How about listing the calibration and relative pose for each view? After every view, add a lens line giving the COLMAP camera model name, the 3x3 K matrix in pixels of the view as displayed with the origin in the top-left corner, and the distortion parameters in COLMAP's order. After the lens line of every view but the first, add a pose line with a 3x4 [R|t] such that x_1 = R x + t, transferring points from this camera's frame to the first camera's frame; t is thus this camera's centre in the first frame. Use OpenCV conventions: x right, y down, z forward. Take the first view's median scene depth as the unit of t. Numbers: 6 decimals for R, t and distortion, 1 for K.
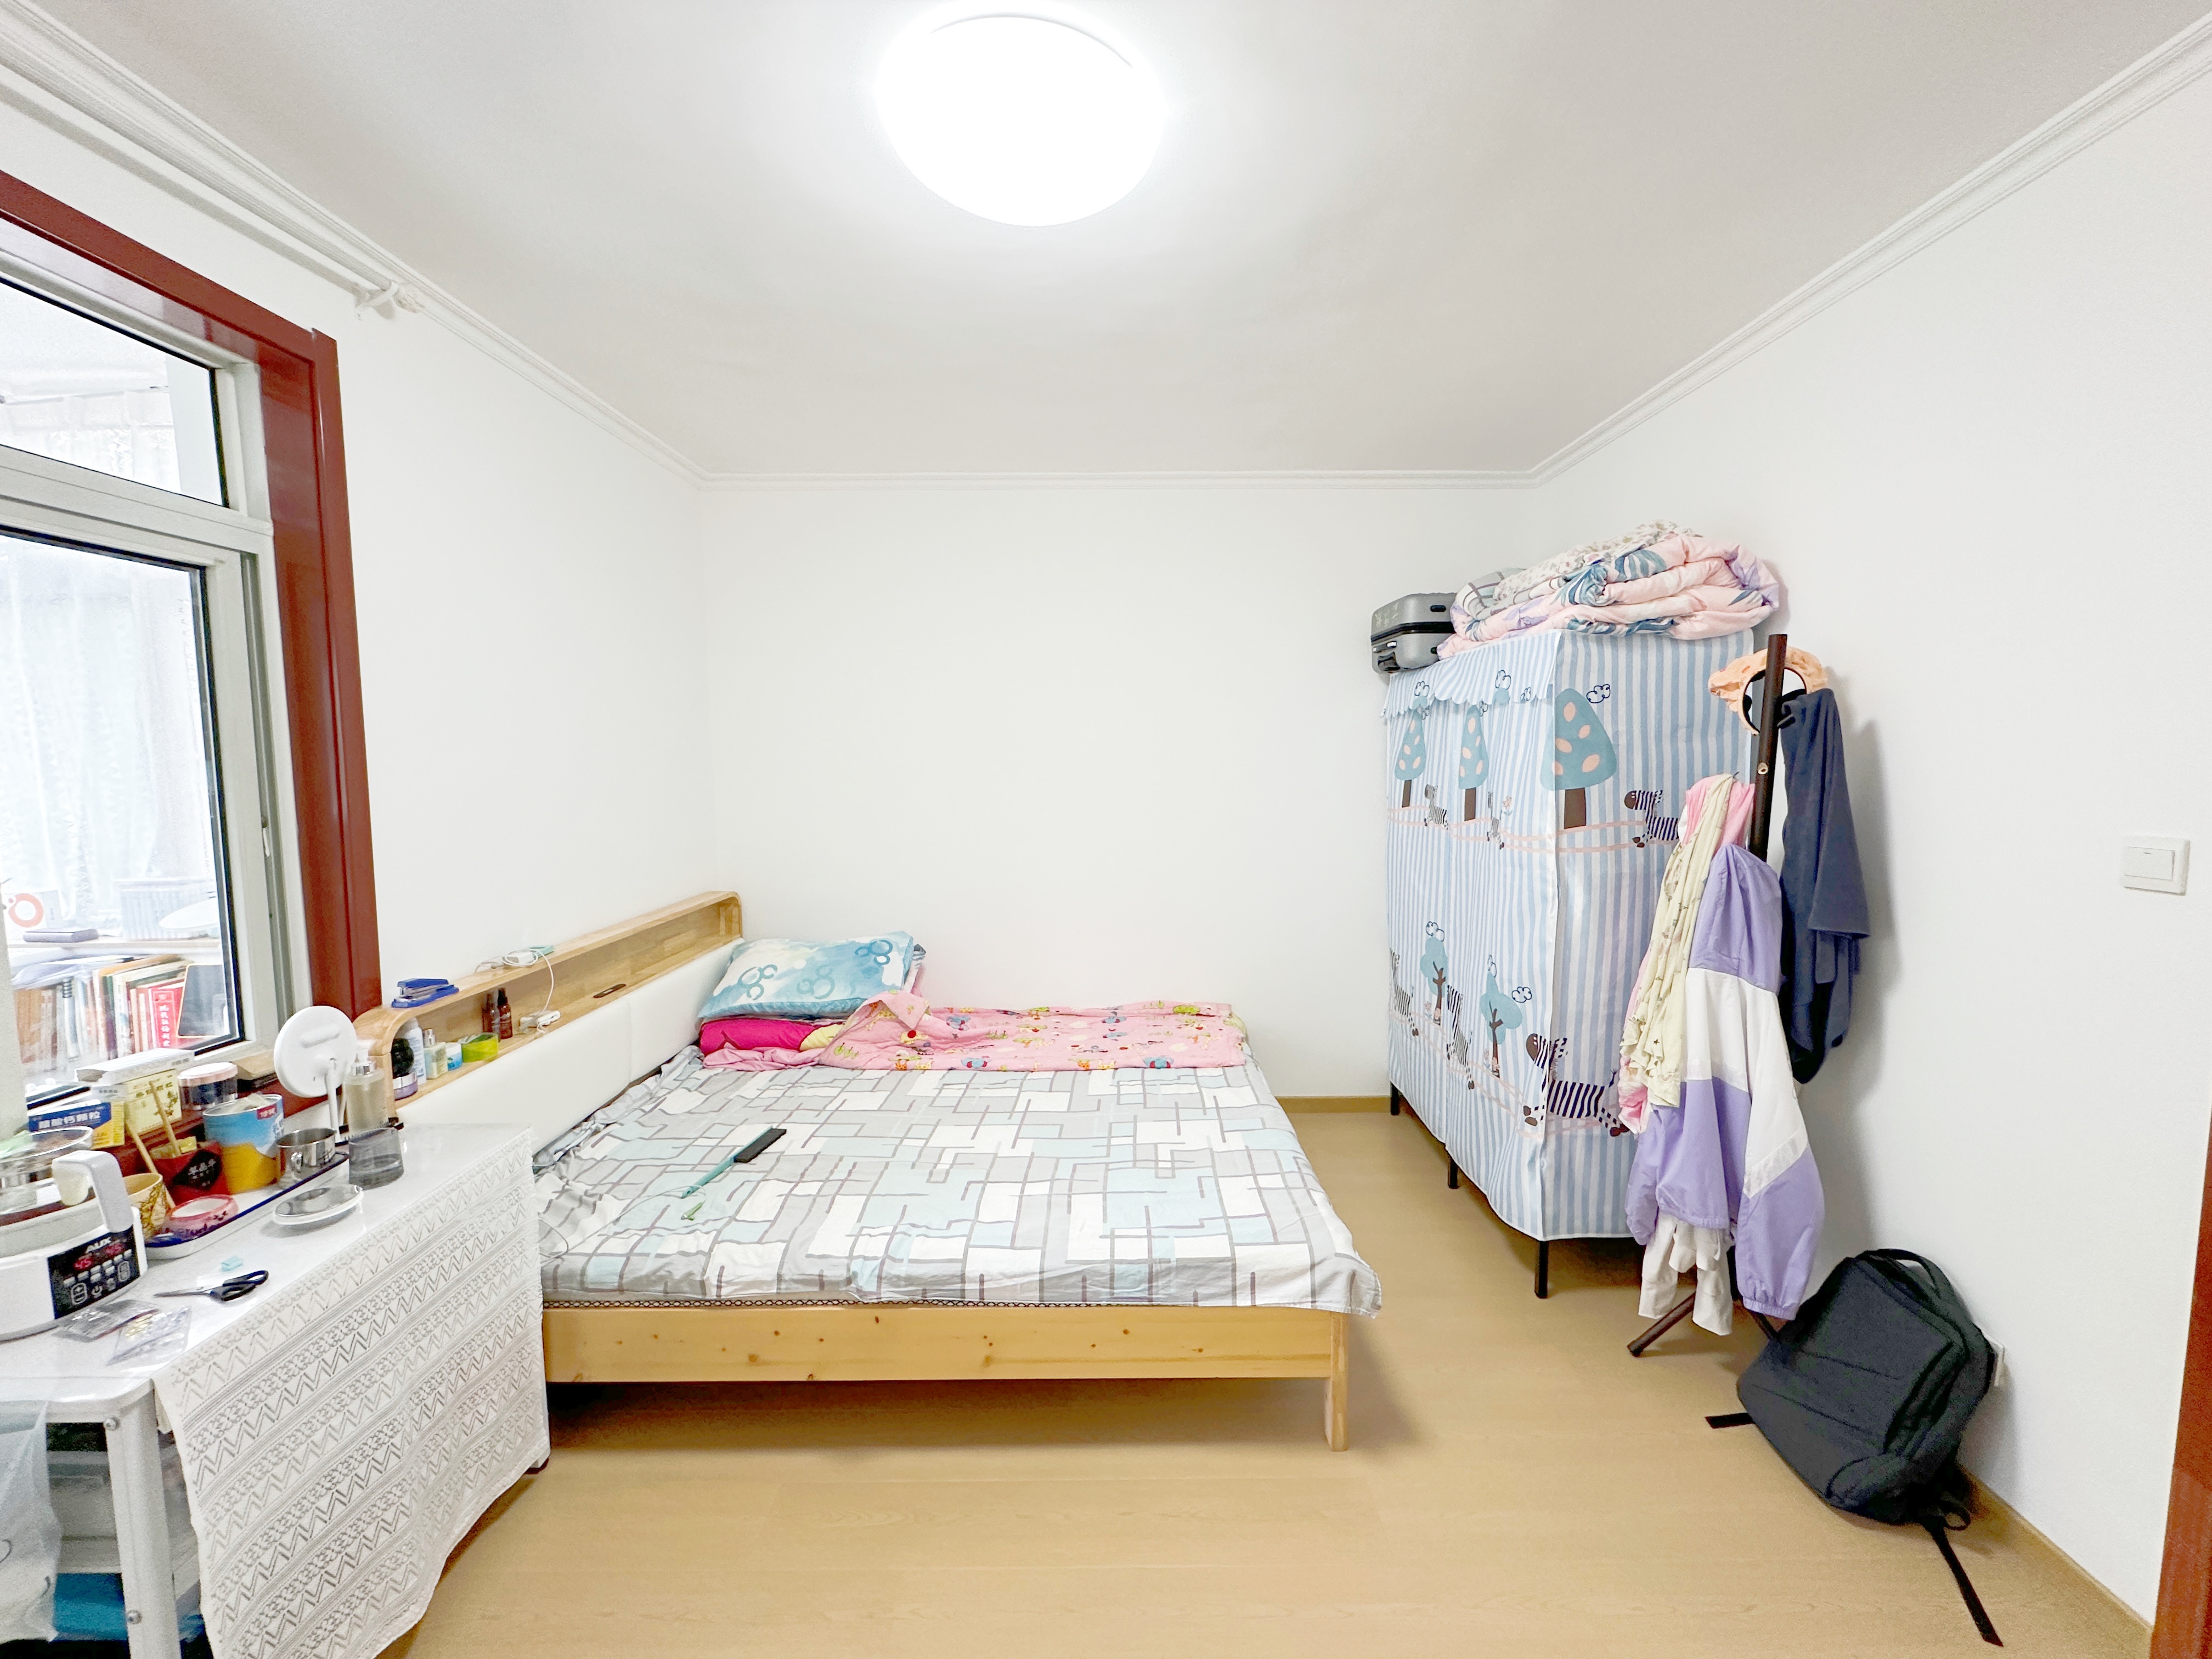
lens RADIAL K [[885.4, 0, 1106.0], [0, 885.4, 829.5], [0, 0, 1]] dist [-0.000513, -0.000142]
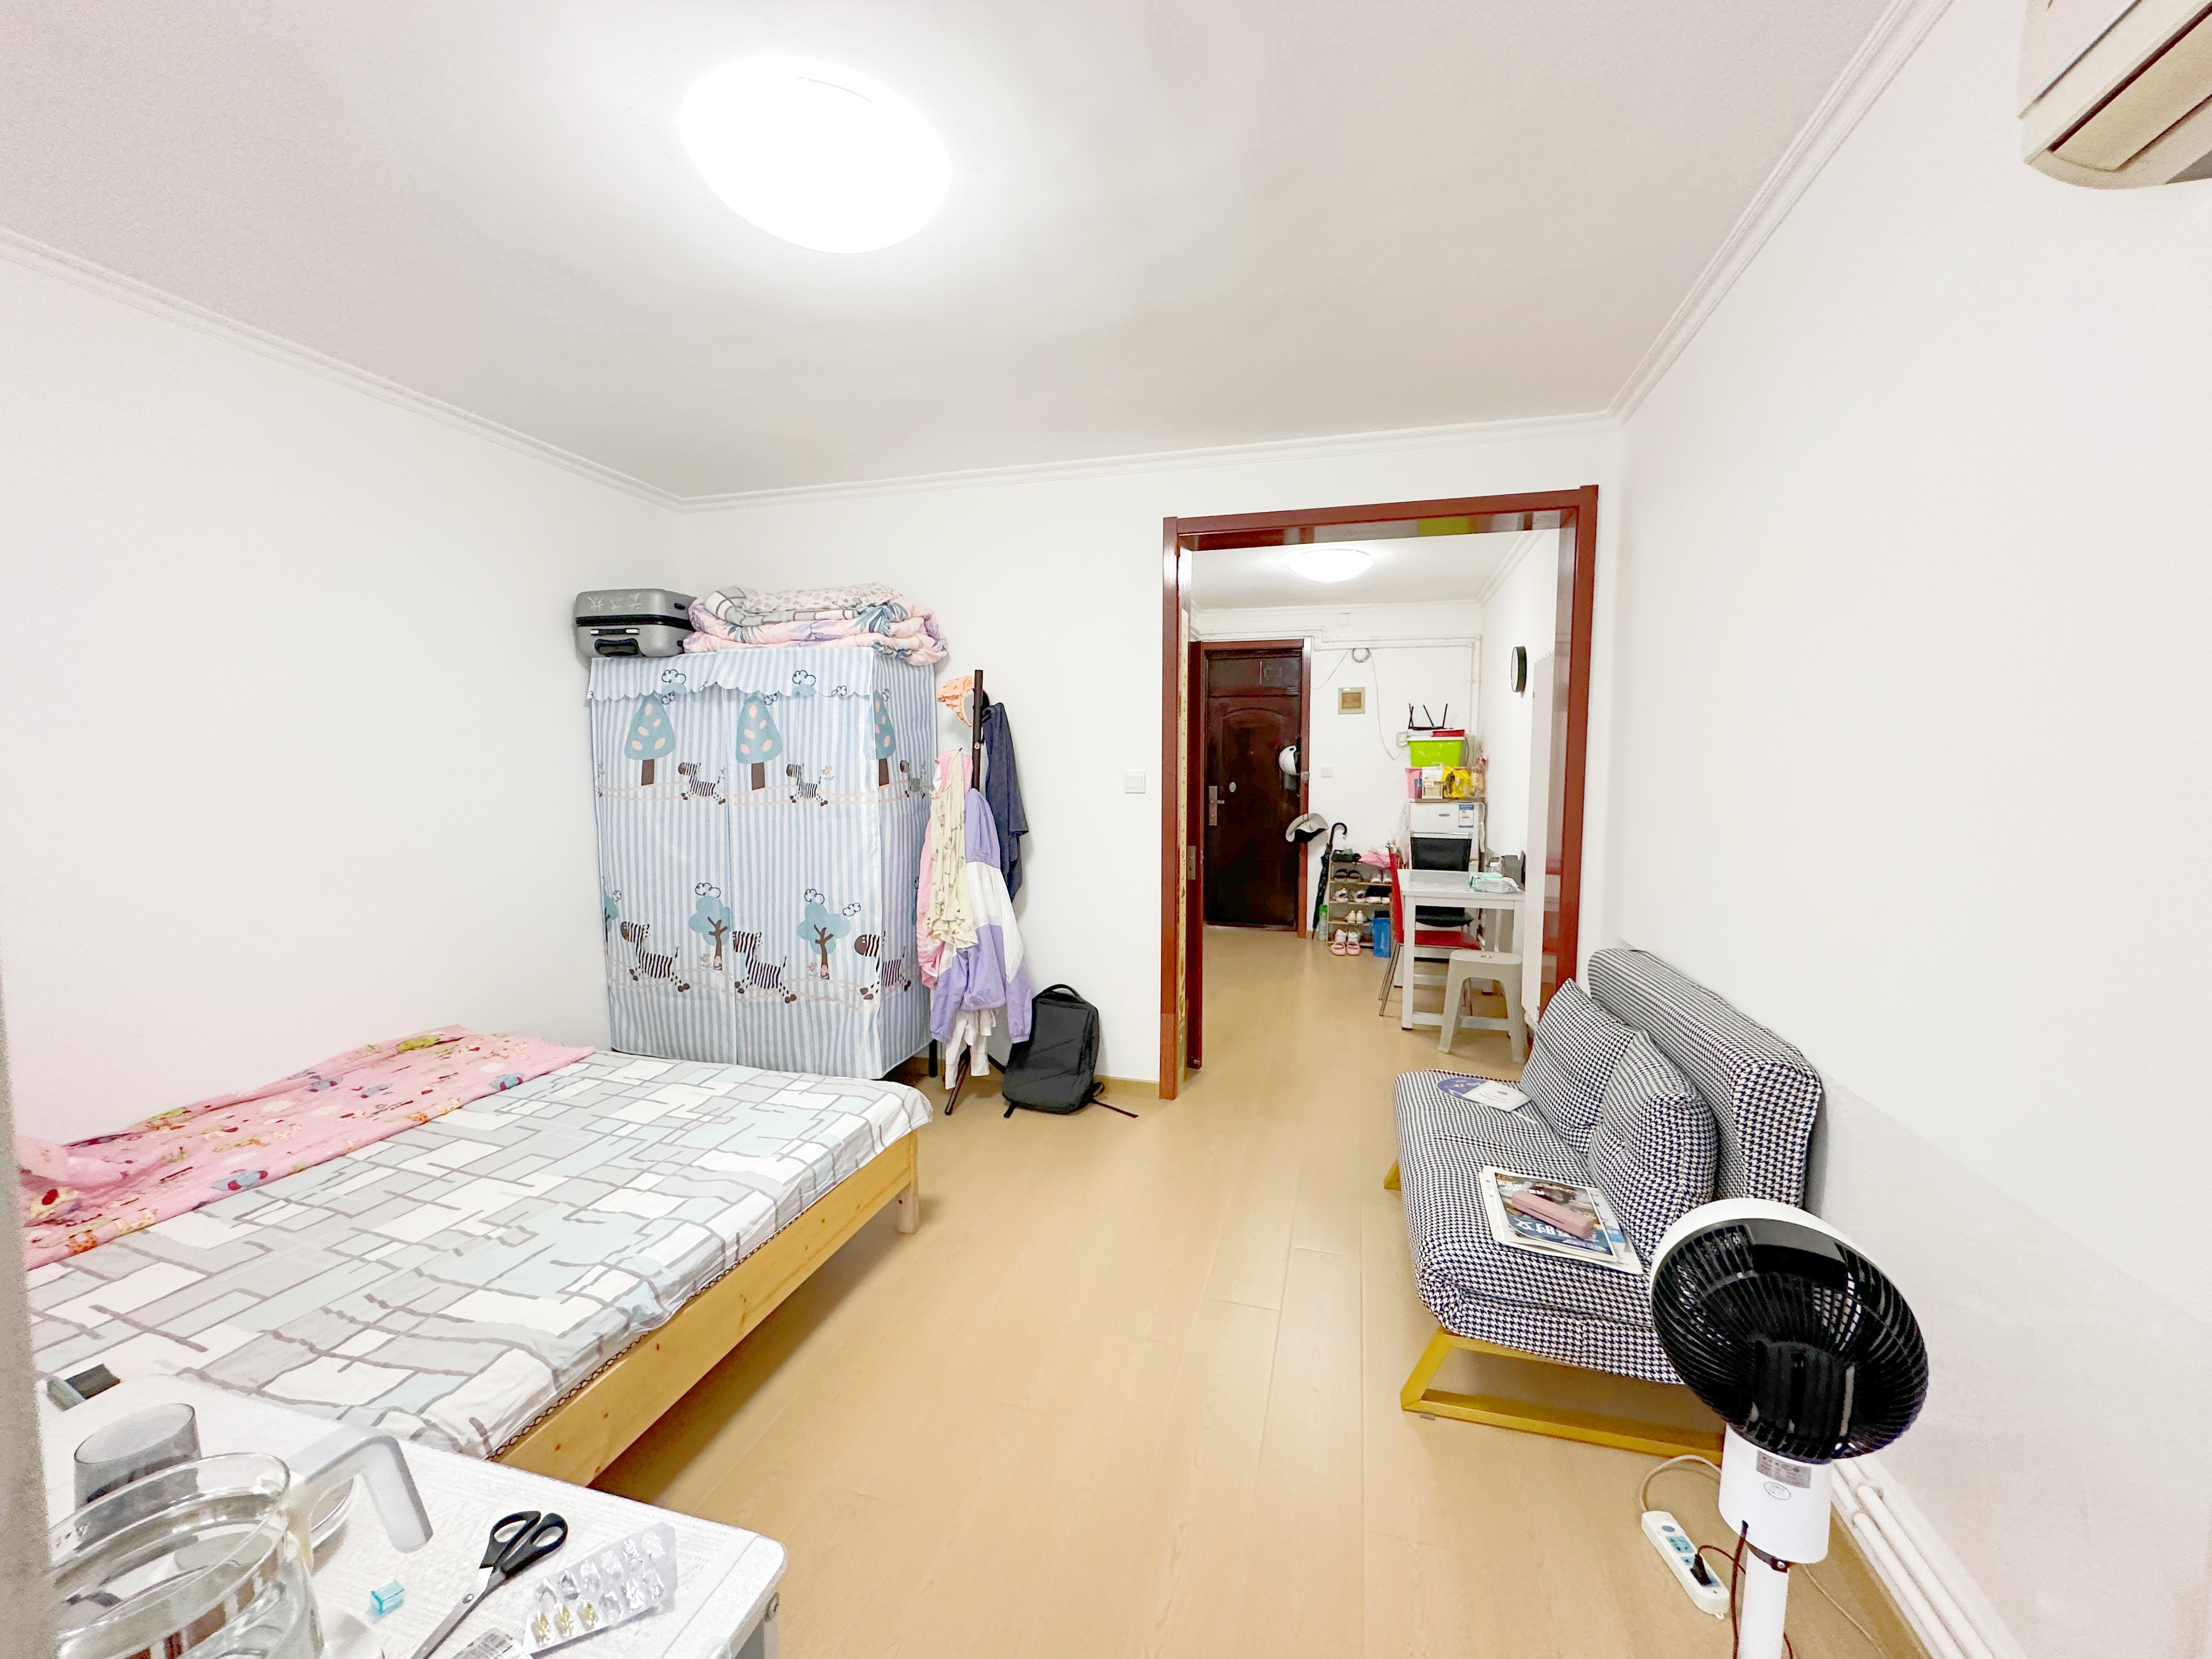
lens RADIAL K [[885.4, 0, 1106.0], [0, 885.4, 829.5], [0, 0, 1]] dist [-0.000513, -0.000142]
pose [[0.269625, -0.065141, 0.960759, -0.752413], [0.077505, 0.995941, 0.045775, 0.030934], [-0.959841, 0.062122, 0.273580, 0.241686]]
